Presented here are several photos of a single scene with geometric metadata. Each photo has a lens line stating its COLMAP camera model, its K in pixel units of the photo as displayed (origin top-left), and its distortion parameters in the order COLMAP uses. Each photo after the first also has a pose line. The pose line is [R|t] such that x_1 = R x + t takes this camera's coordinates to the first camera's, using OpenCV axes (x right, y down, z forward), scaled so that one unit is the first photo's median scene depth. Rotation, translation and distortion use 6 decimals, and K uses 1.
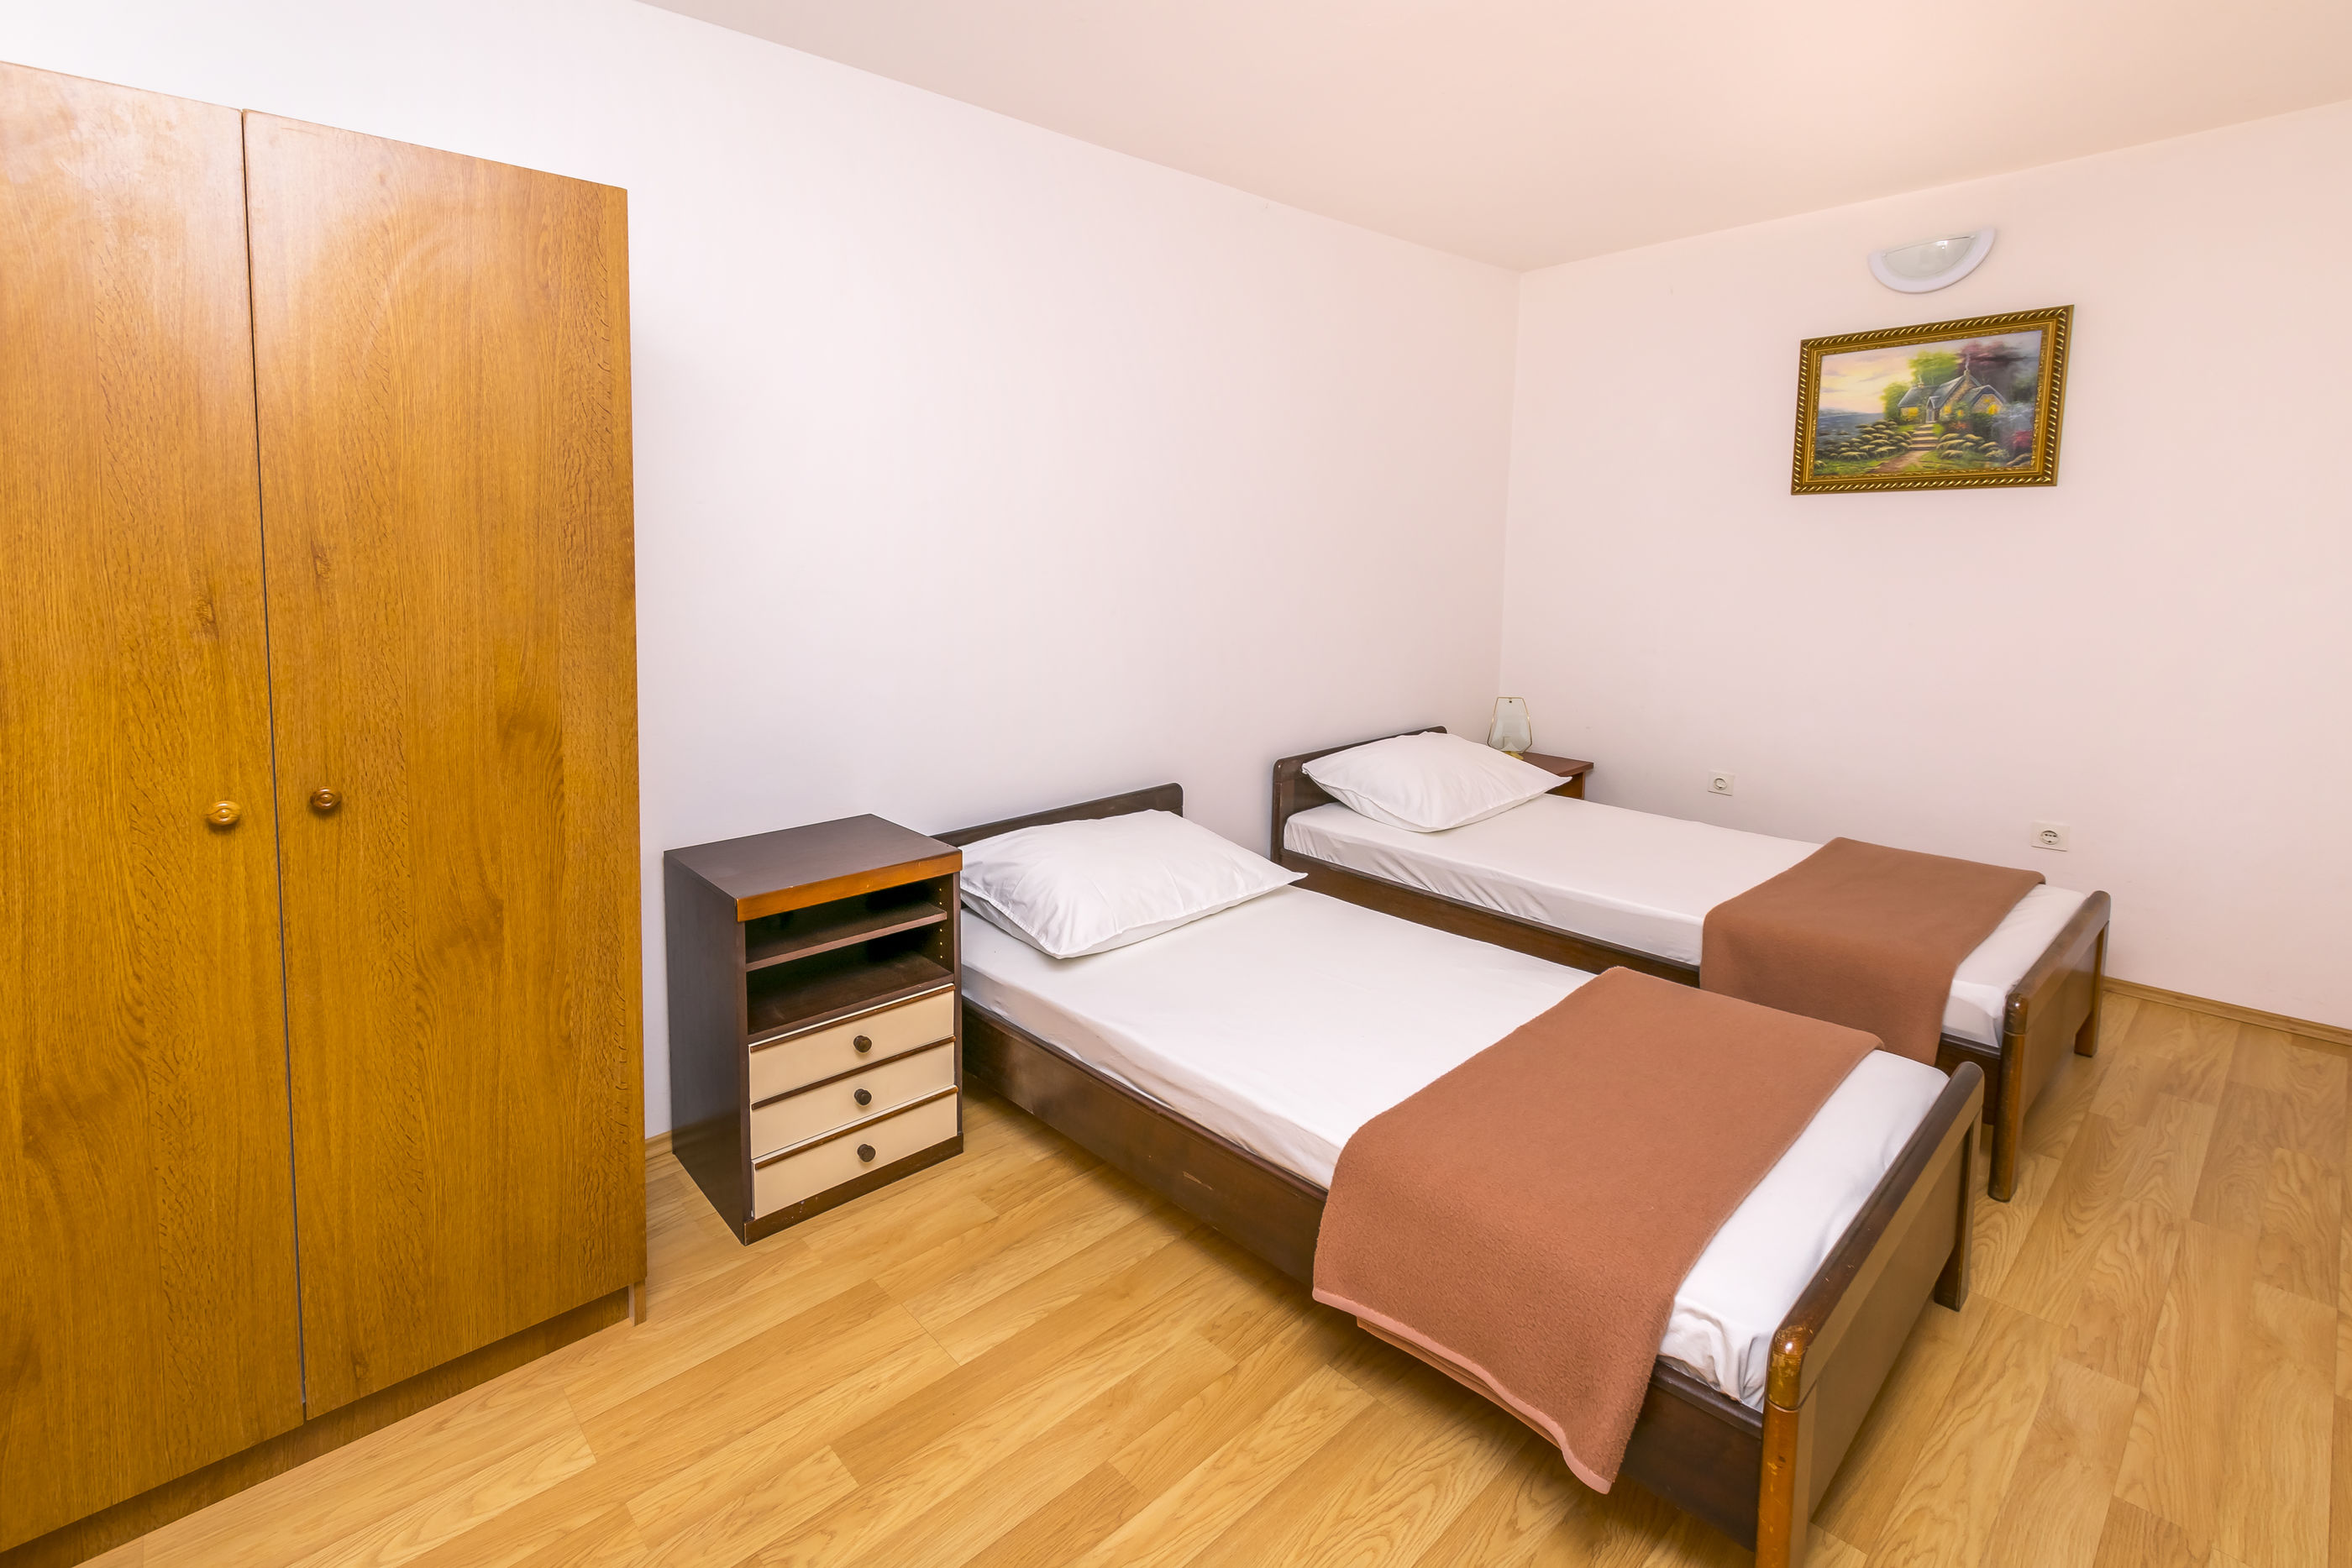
lens RADIAL K [[1090.9, 0, 1146.4], [0, 1090.9, 771.6], [0, 0, 1]] dist [-0.000265, -0.000509]
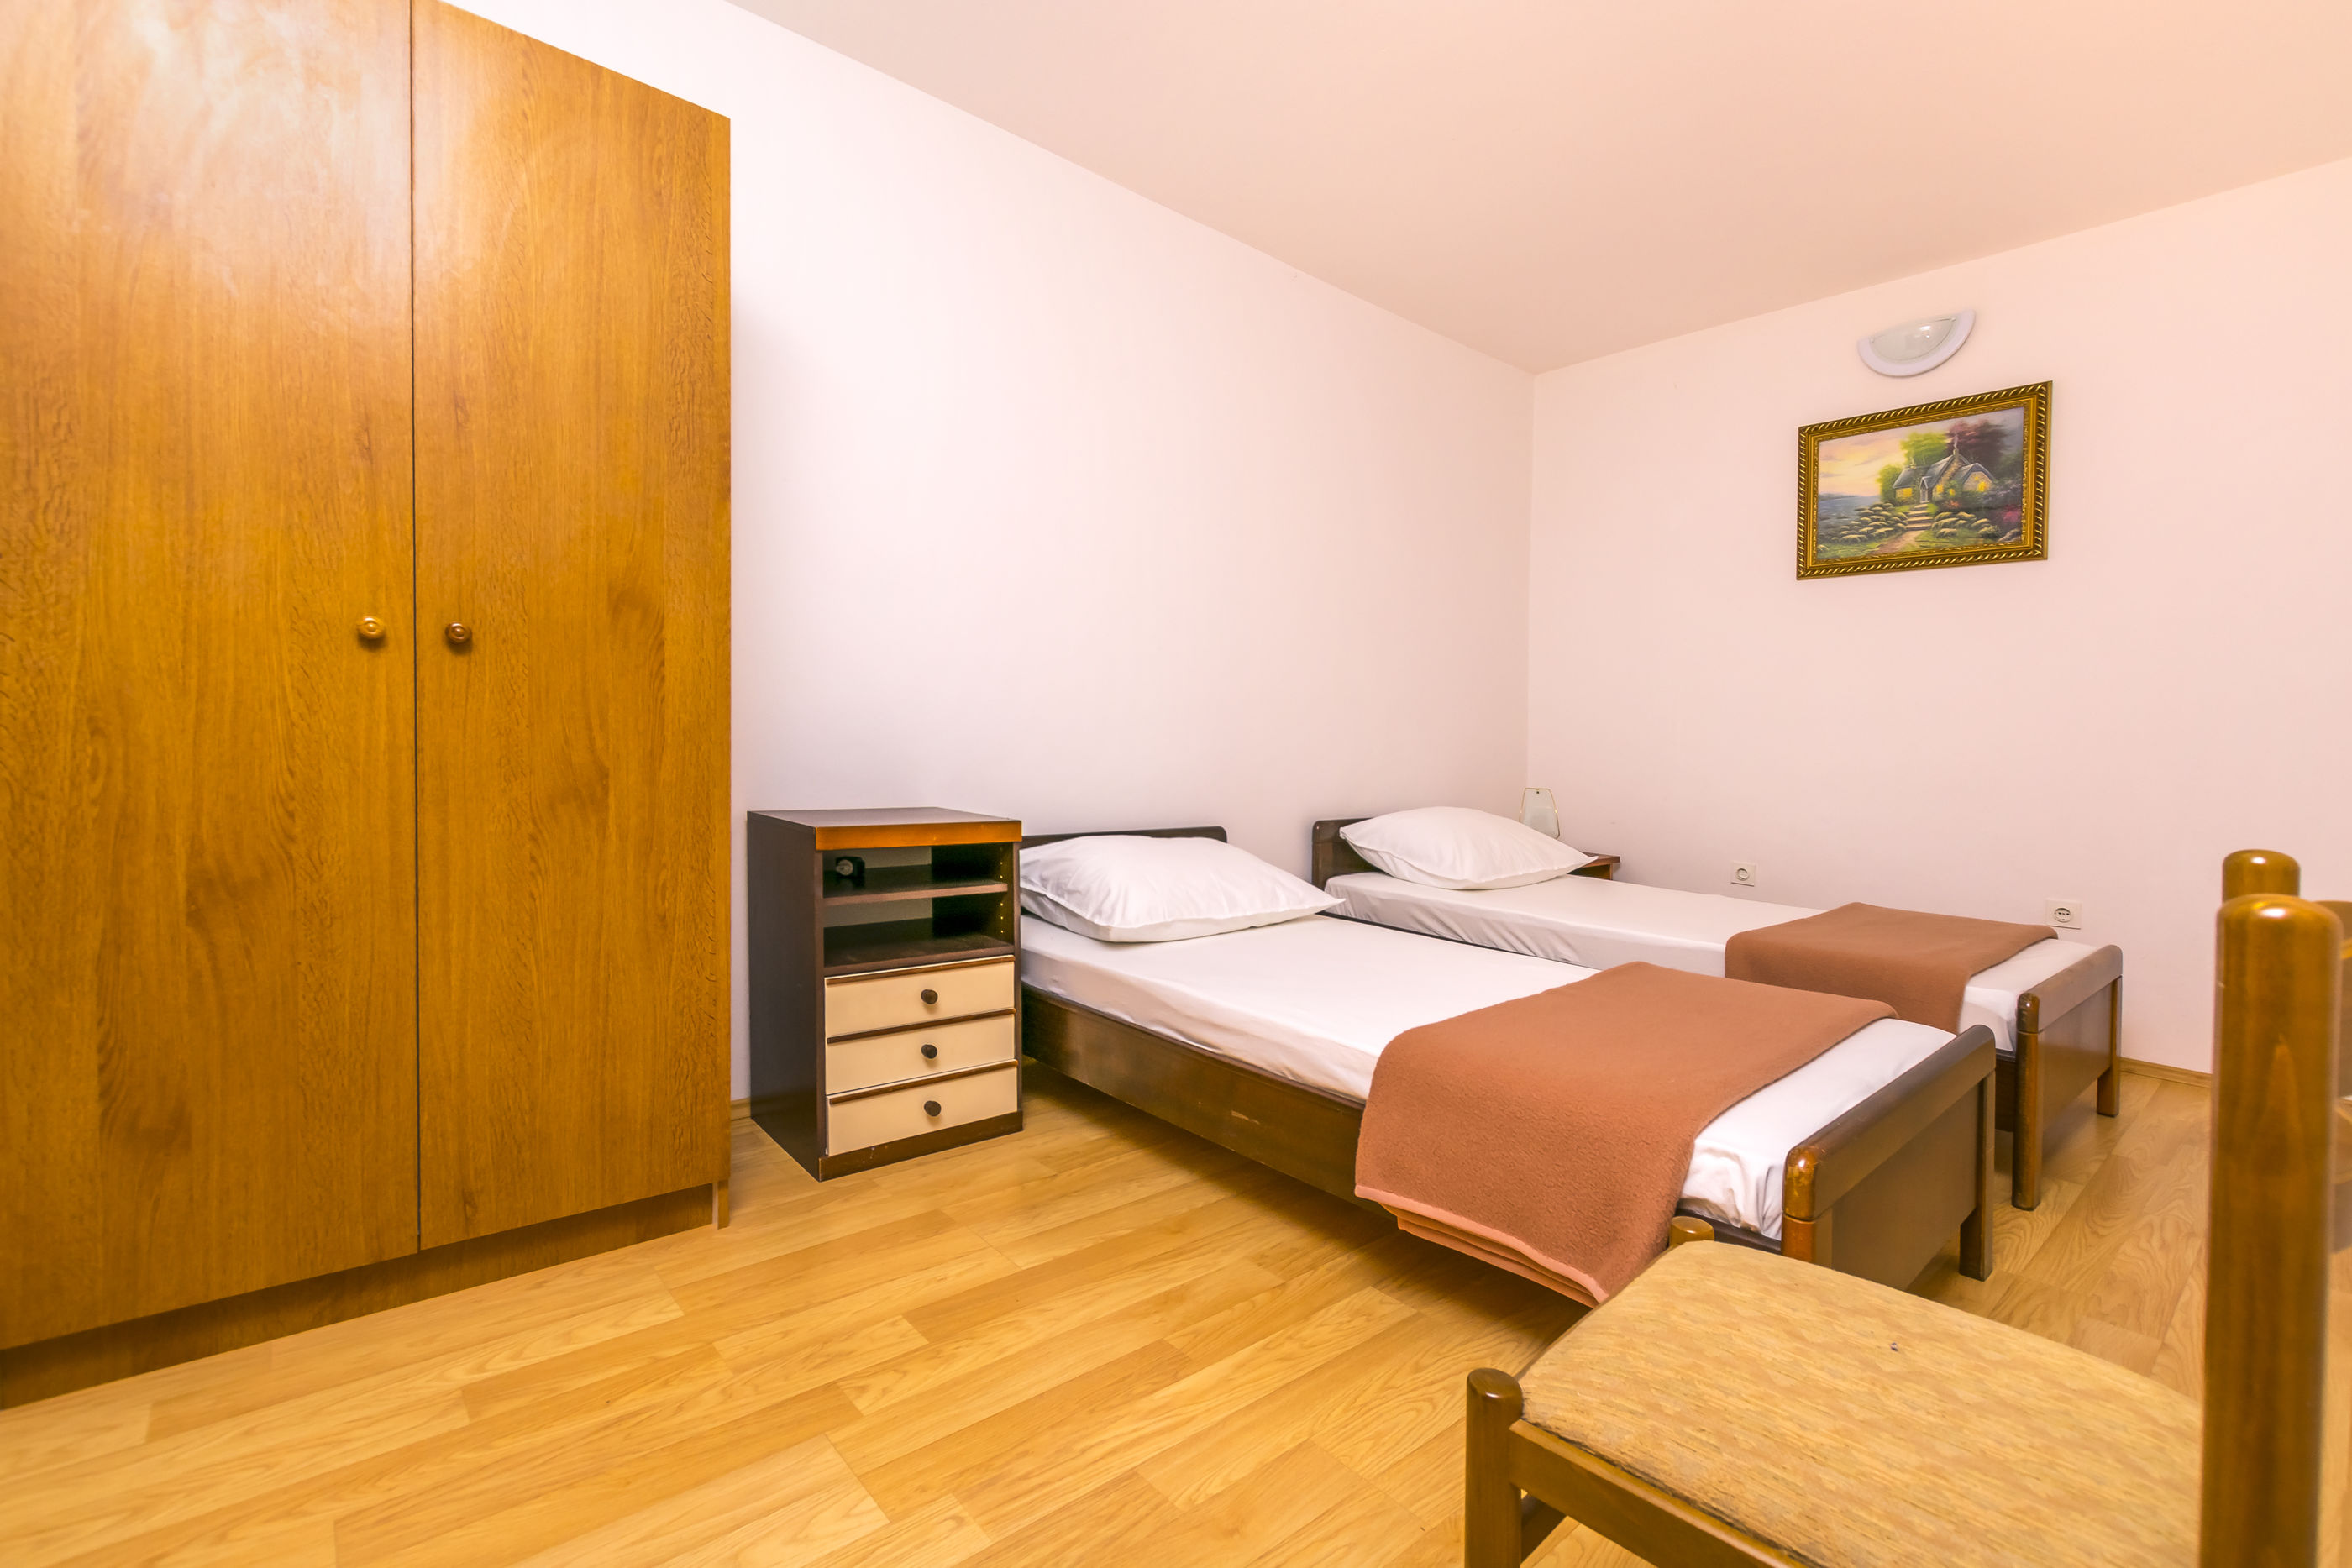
lens RADIAL K [[1028.4, 0, 1176.9], [0, 1028.4, 783.3], [0, 0, 1]] dist [-0.000273, -0.000895]
pose [[0.999822, -0.012449, -0.014147, -0.001883], [0.011711, 0.998627, -0.051064, 0.189989], [0.014763, 0.050889, 0.998595, -0.027190]]
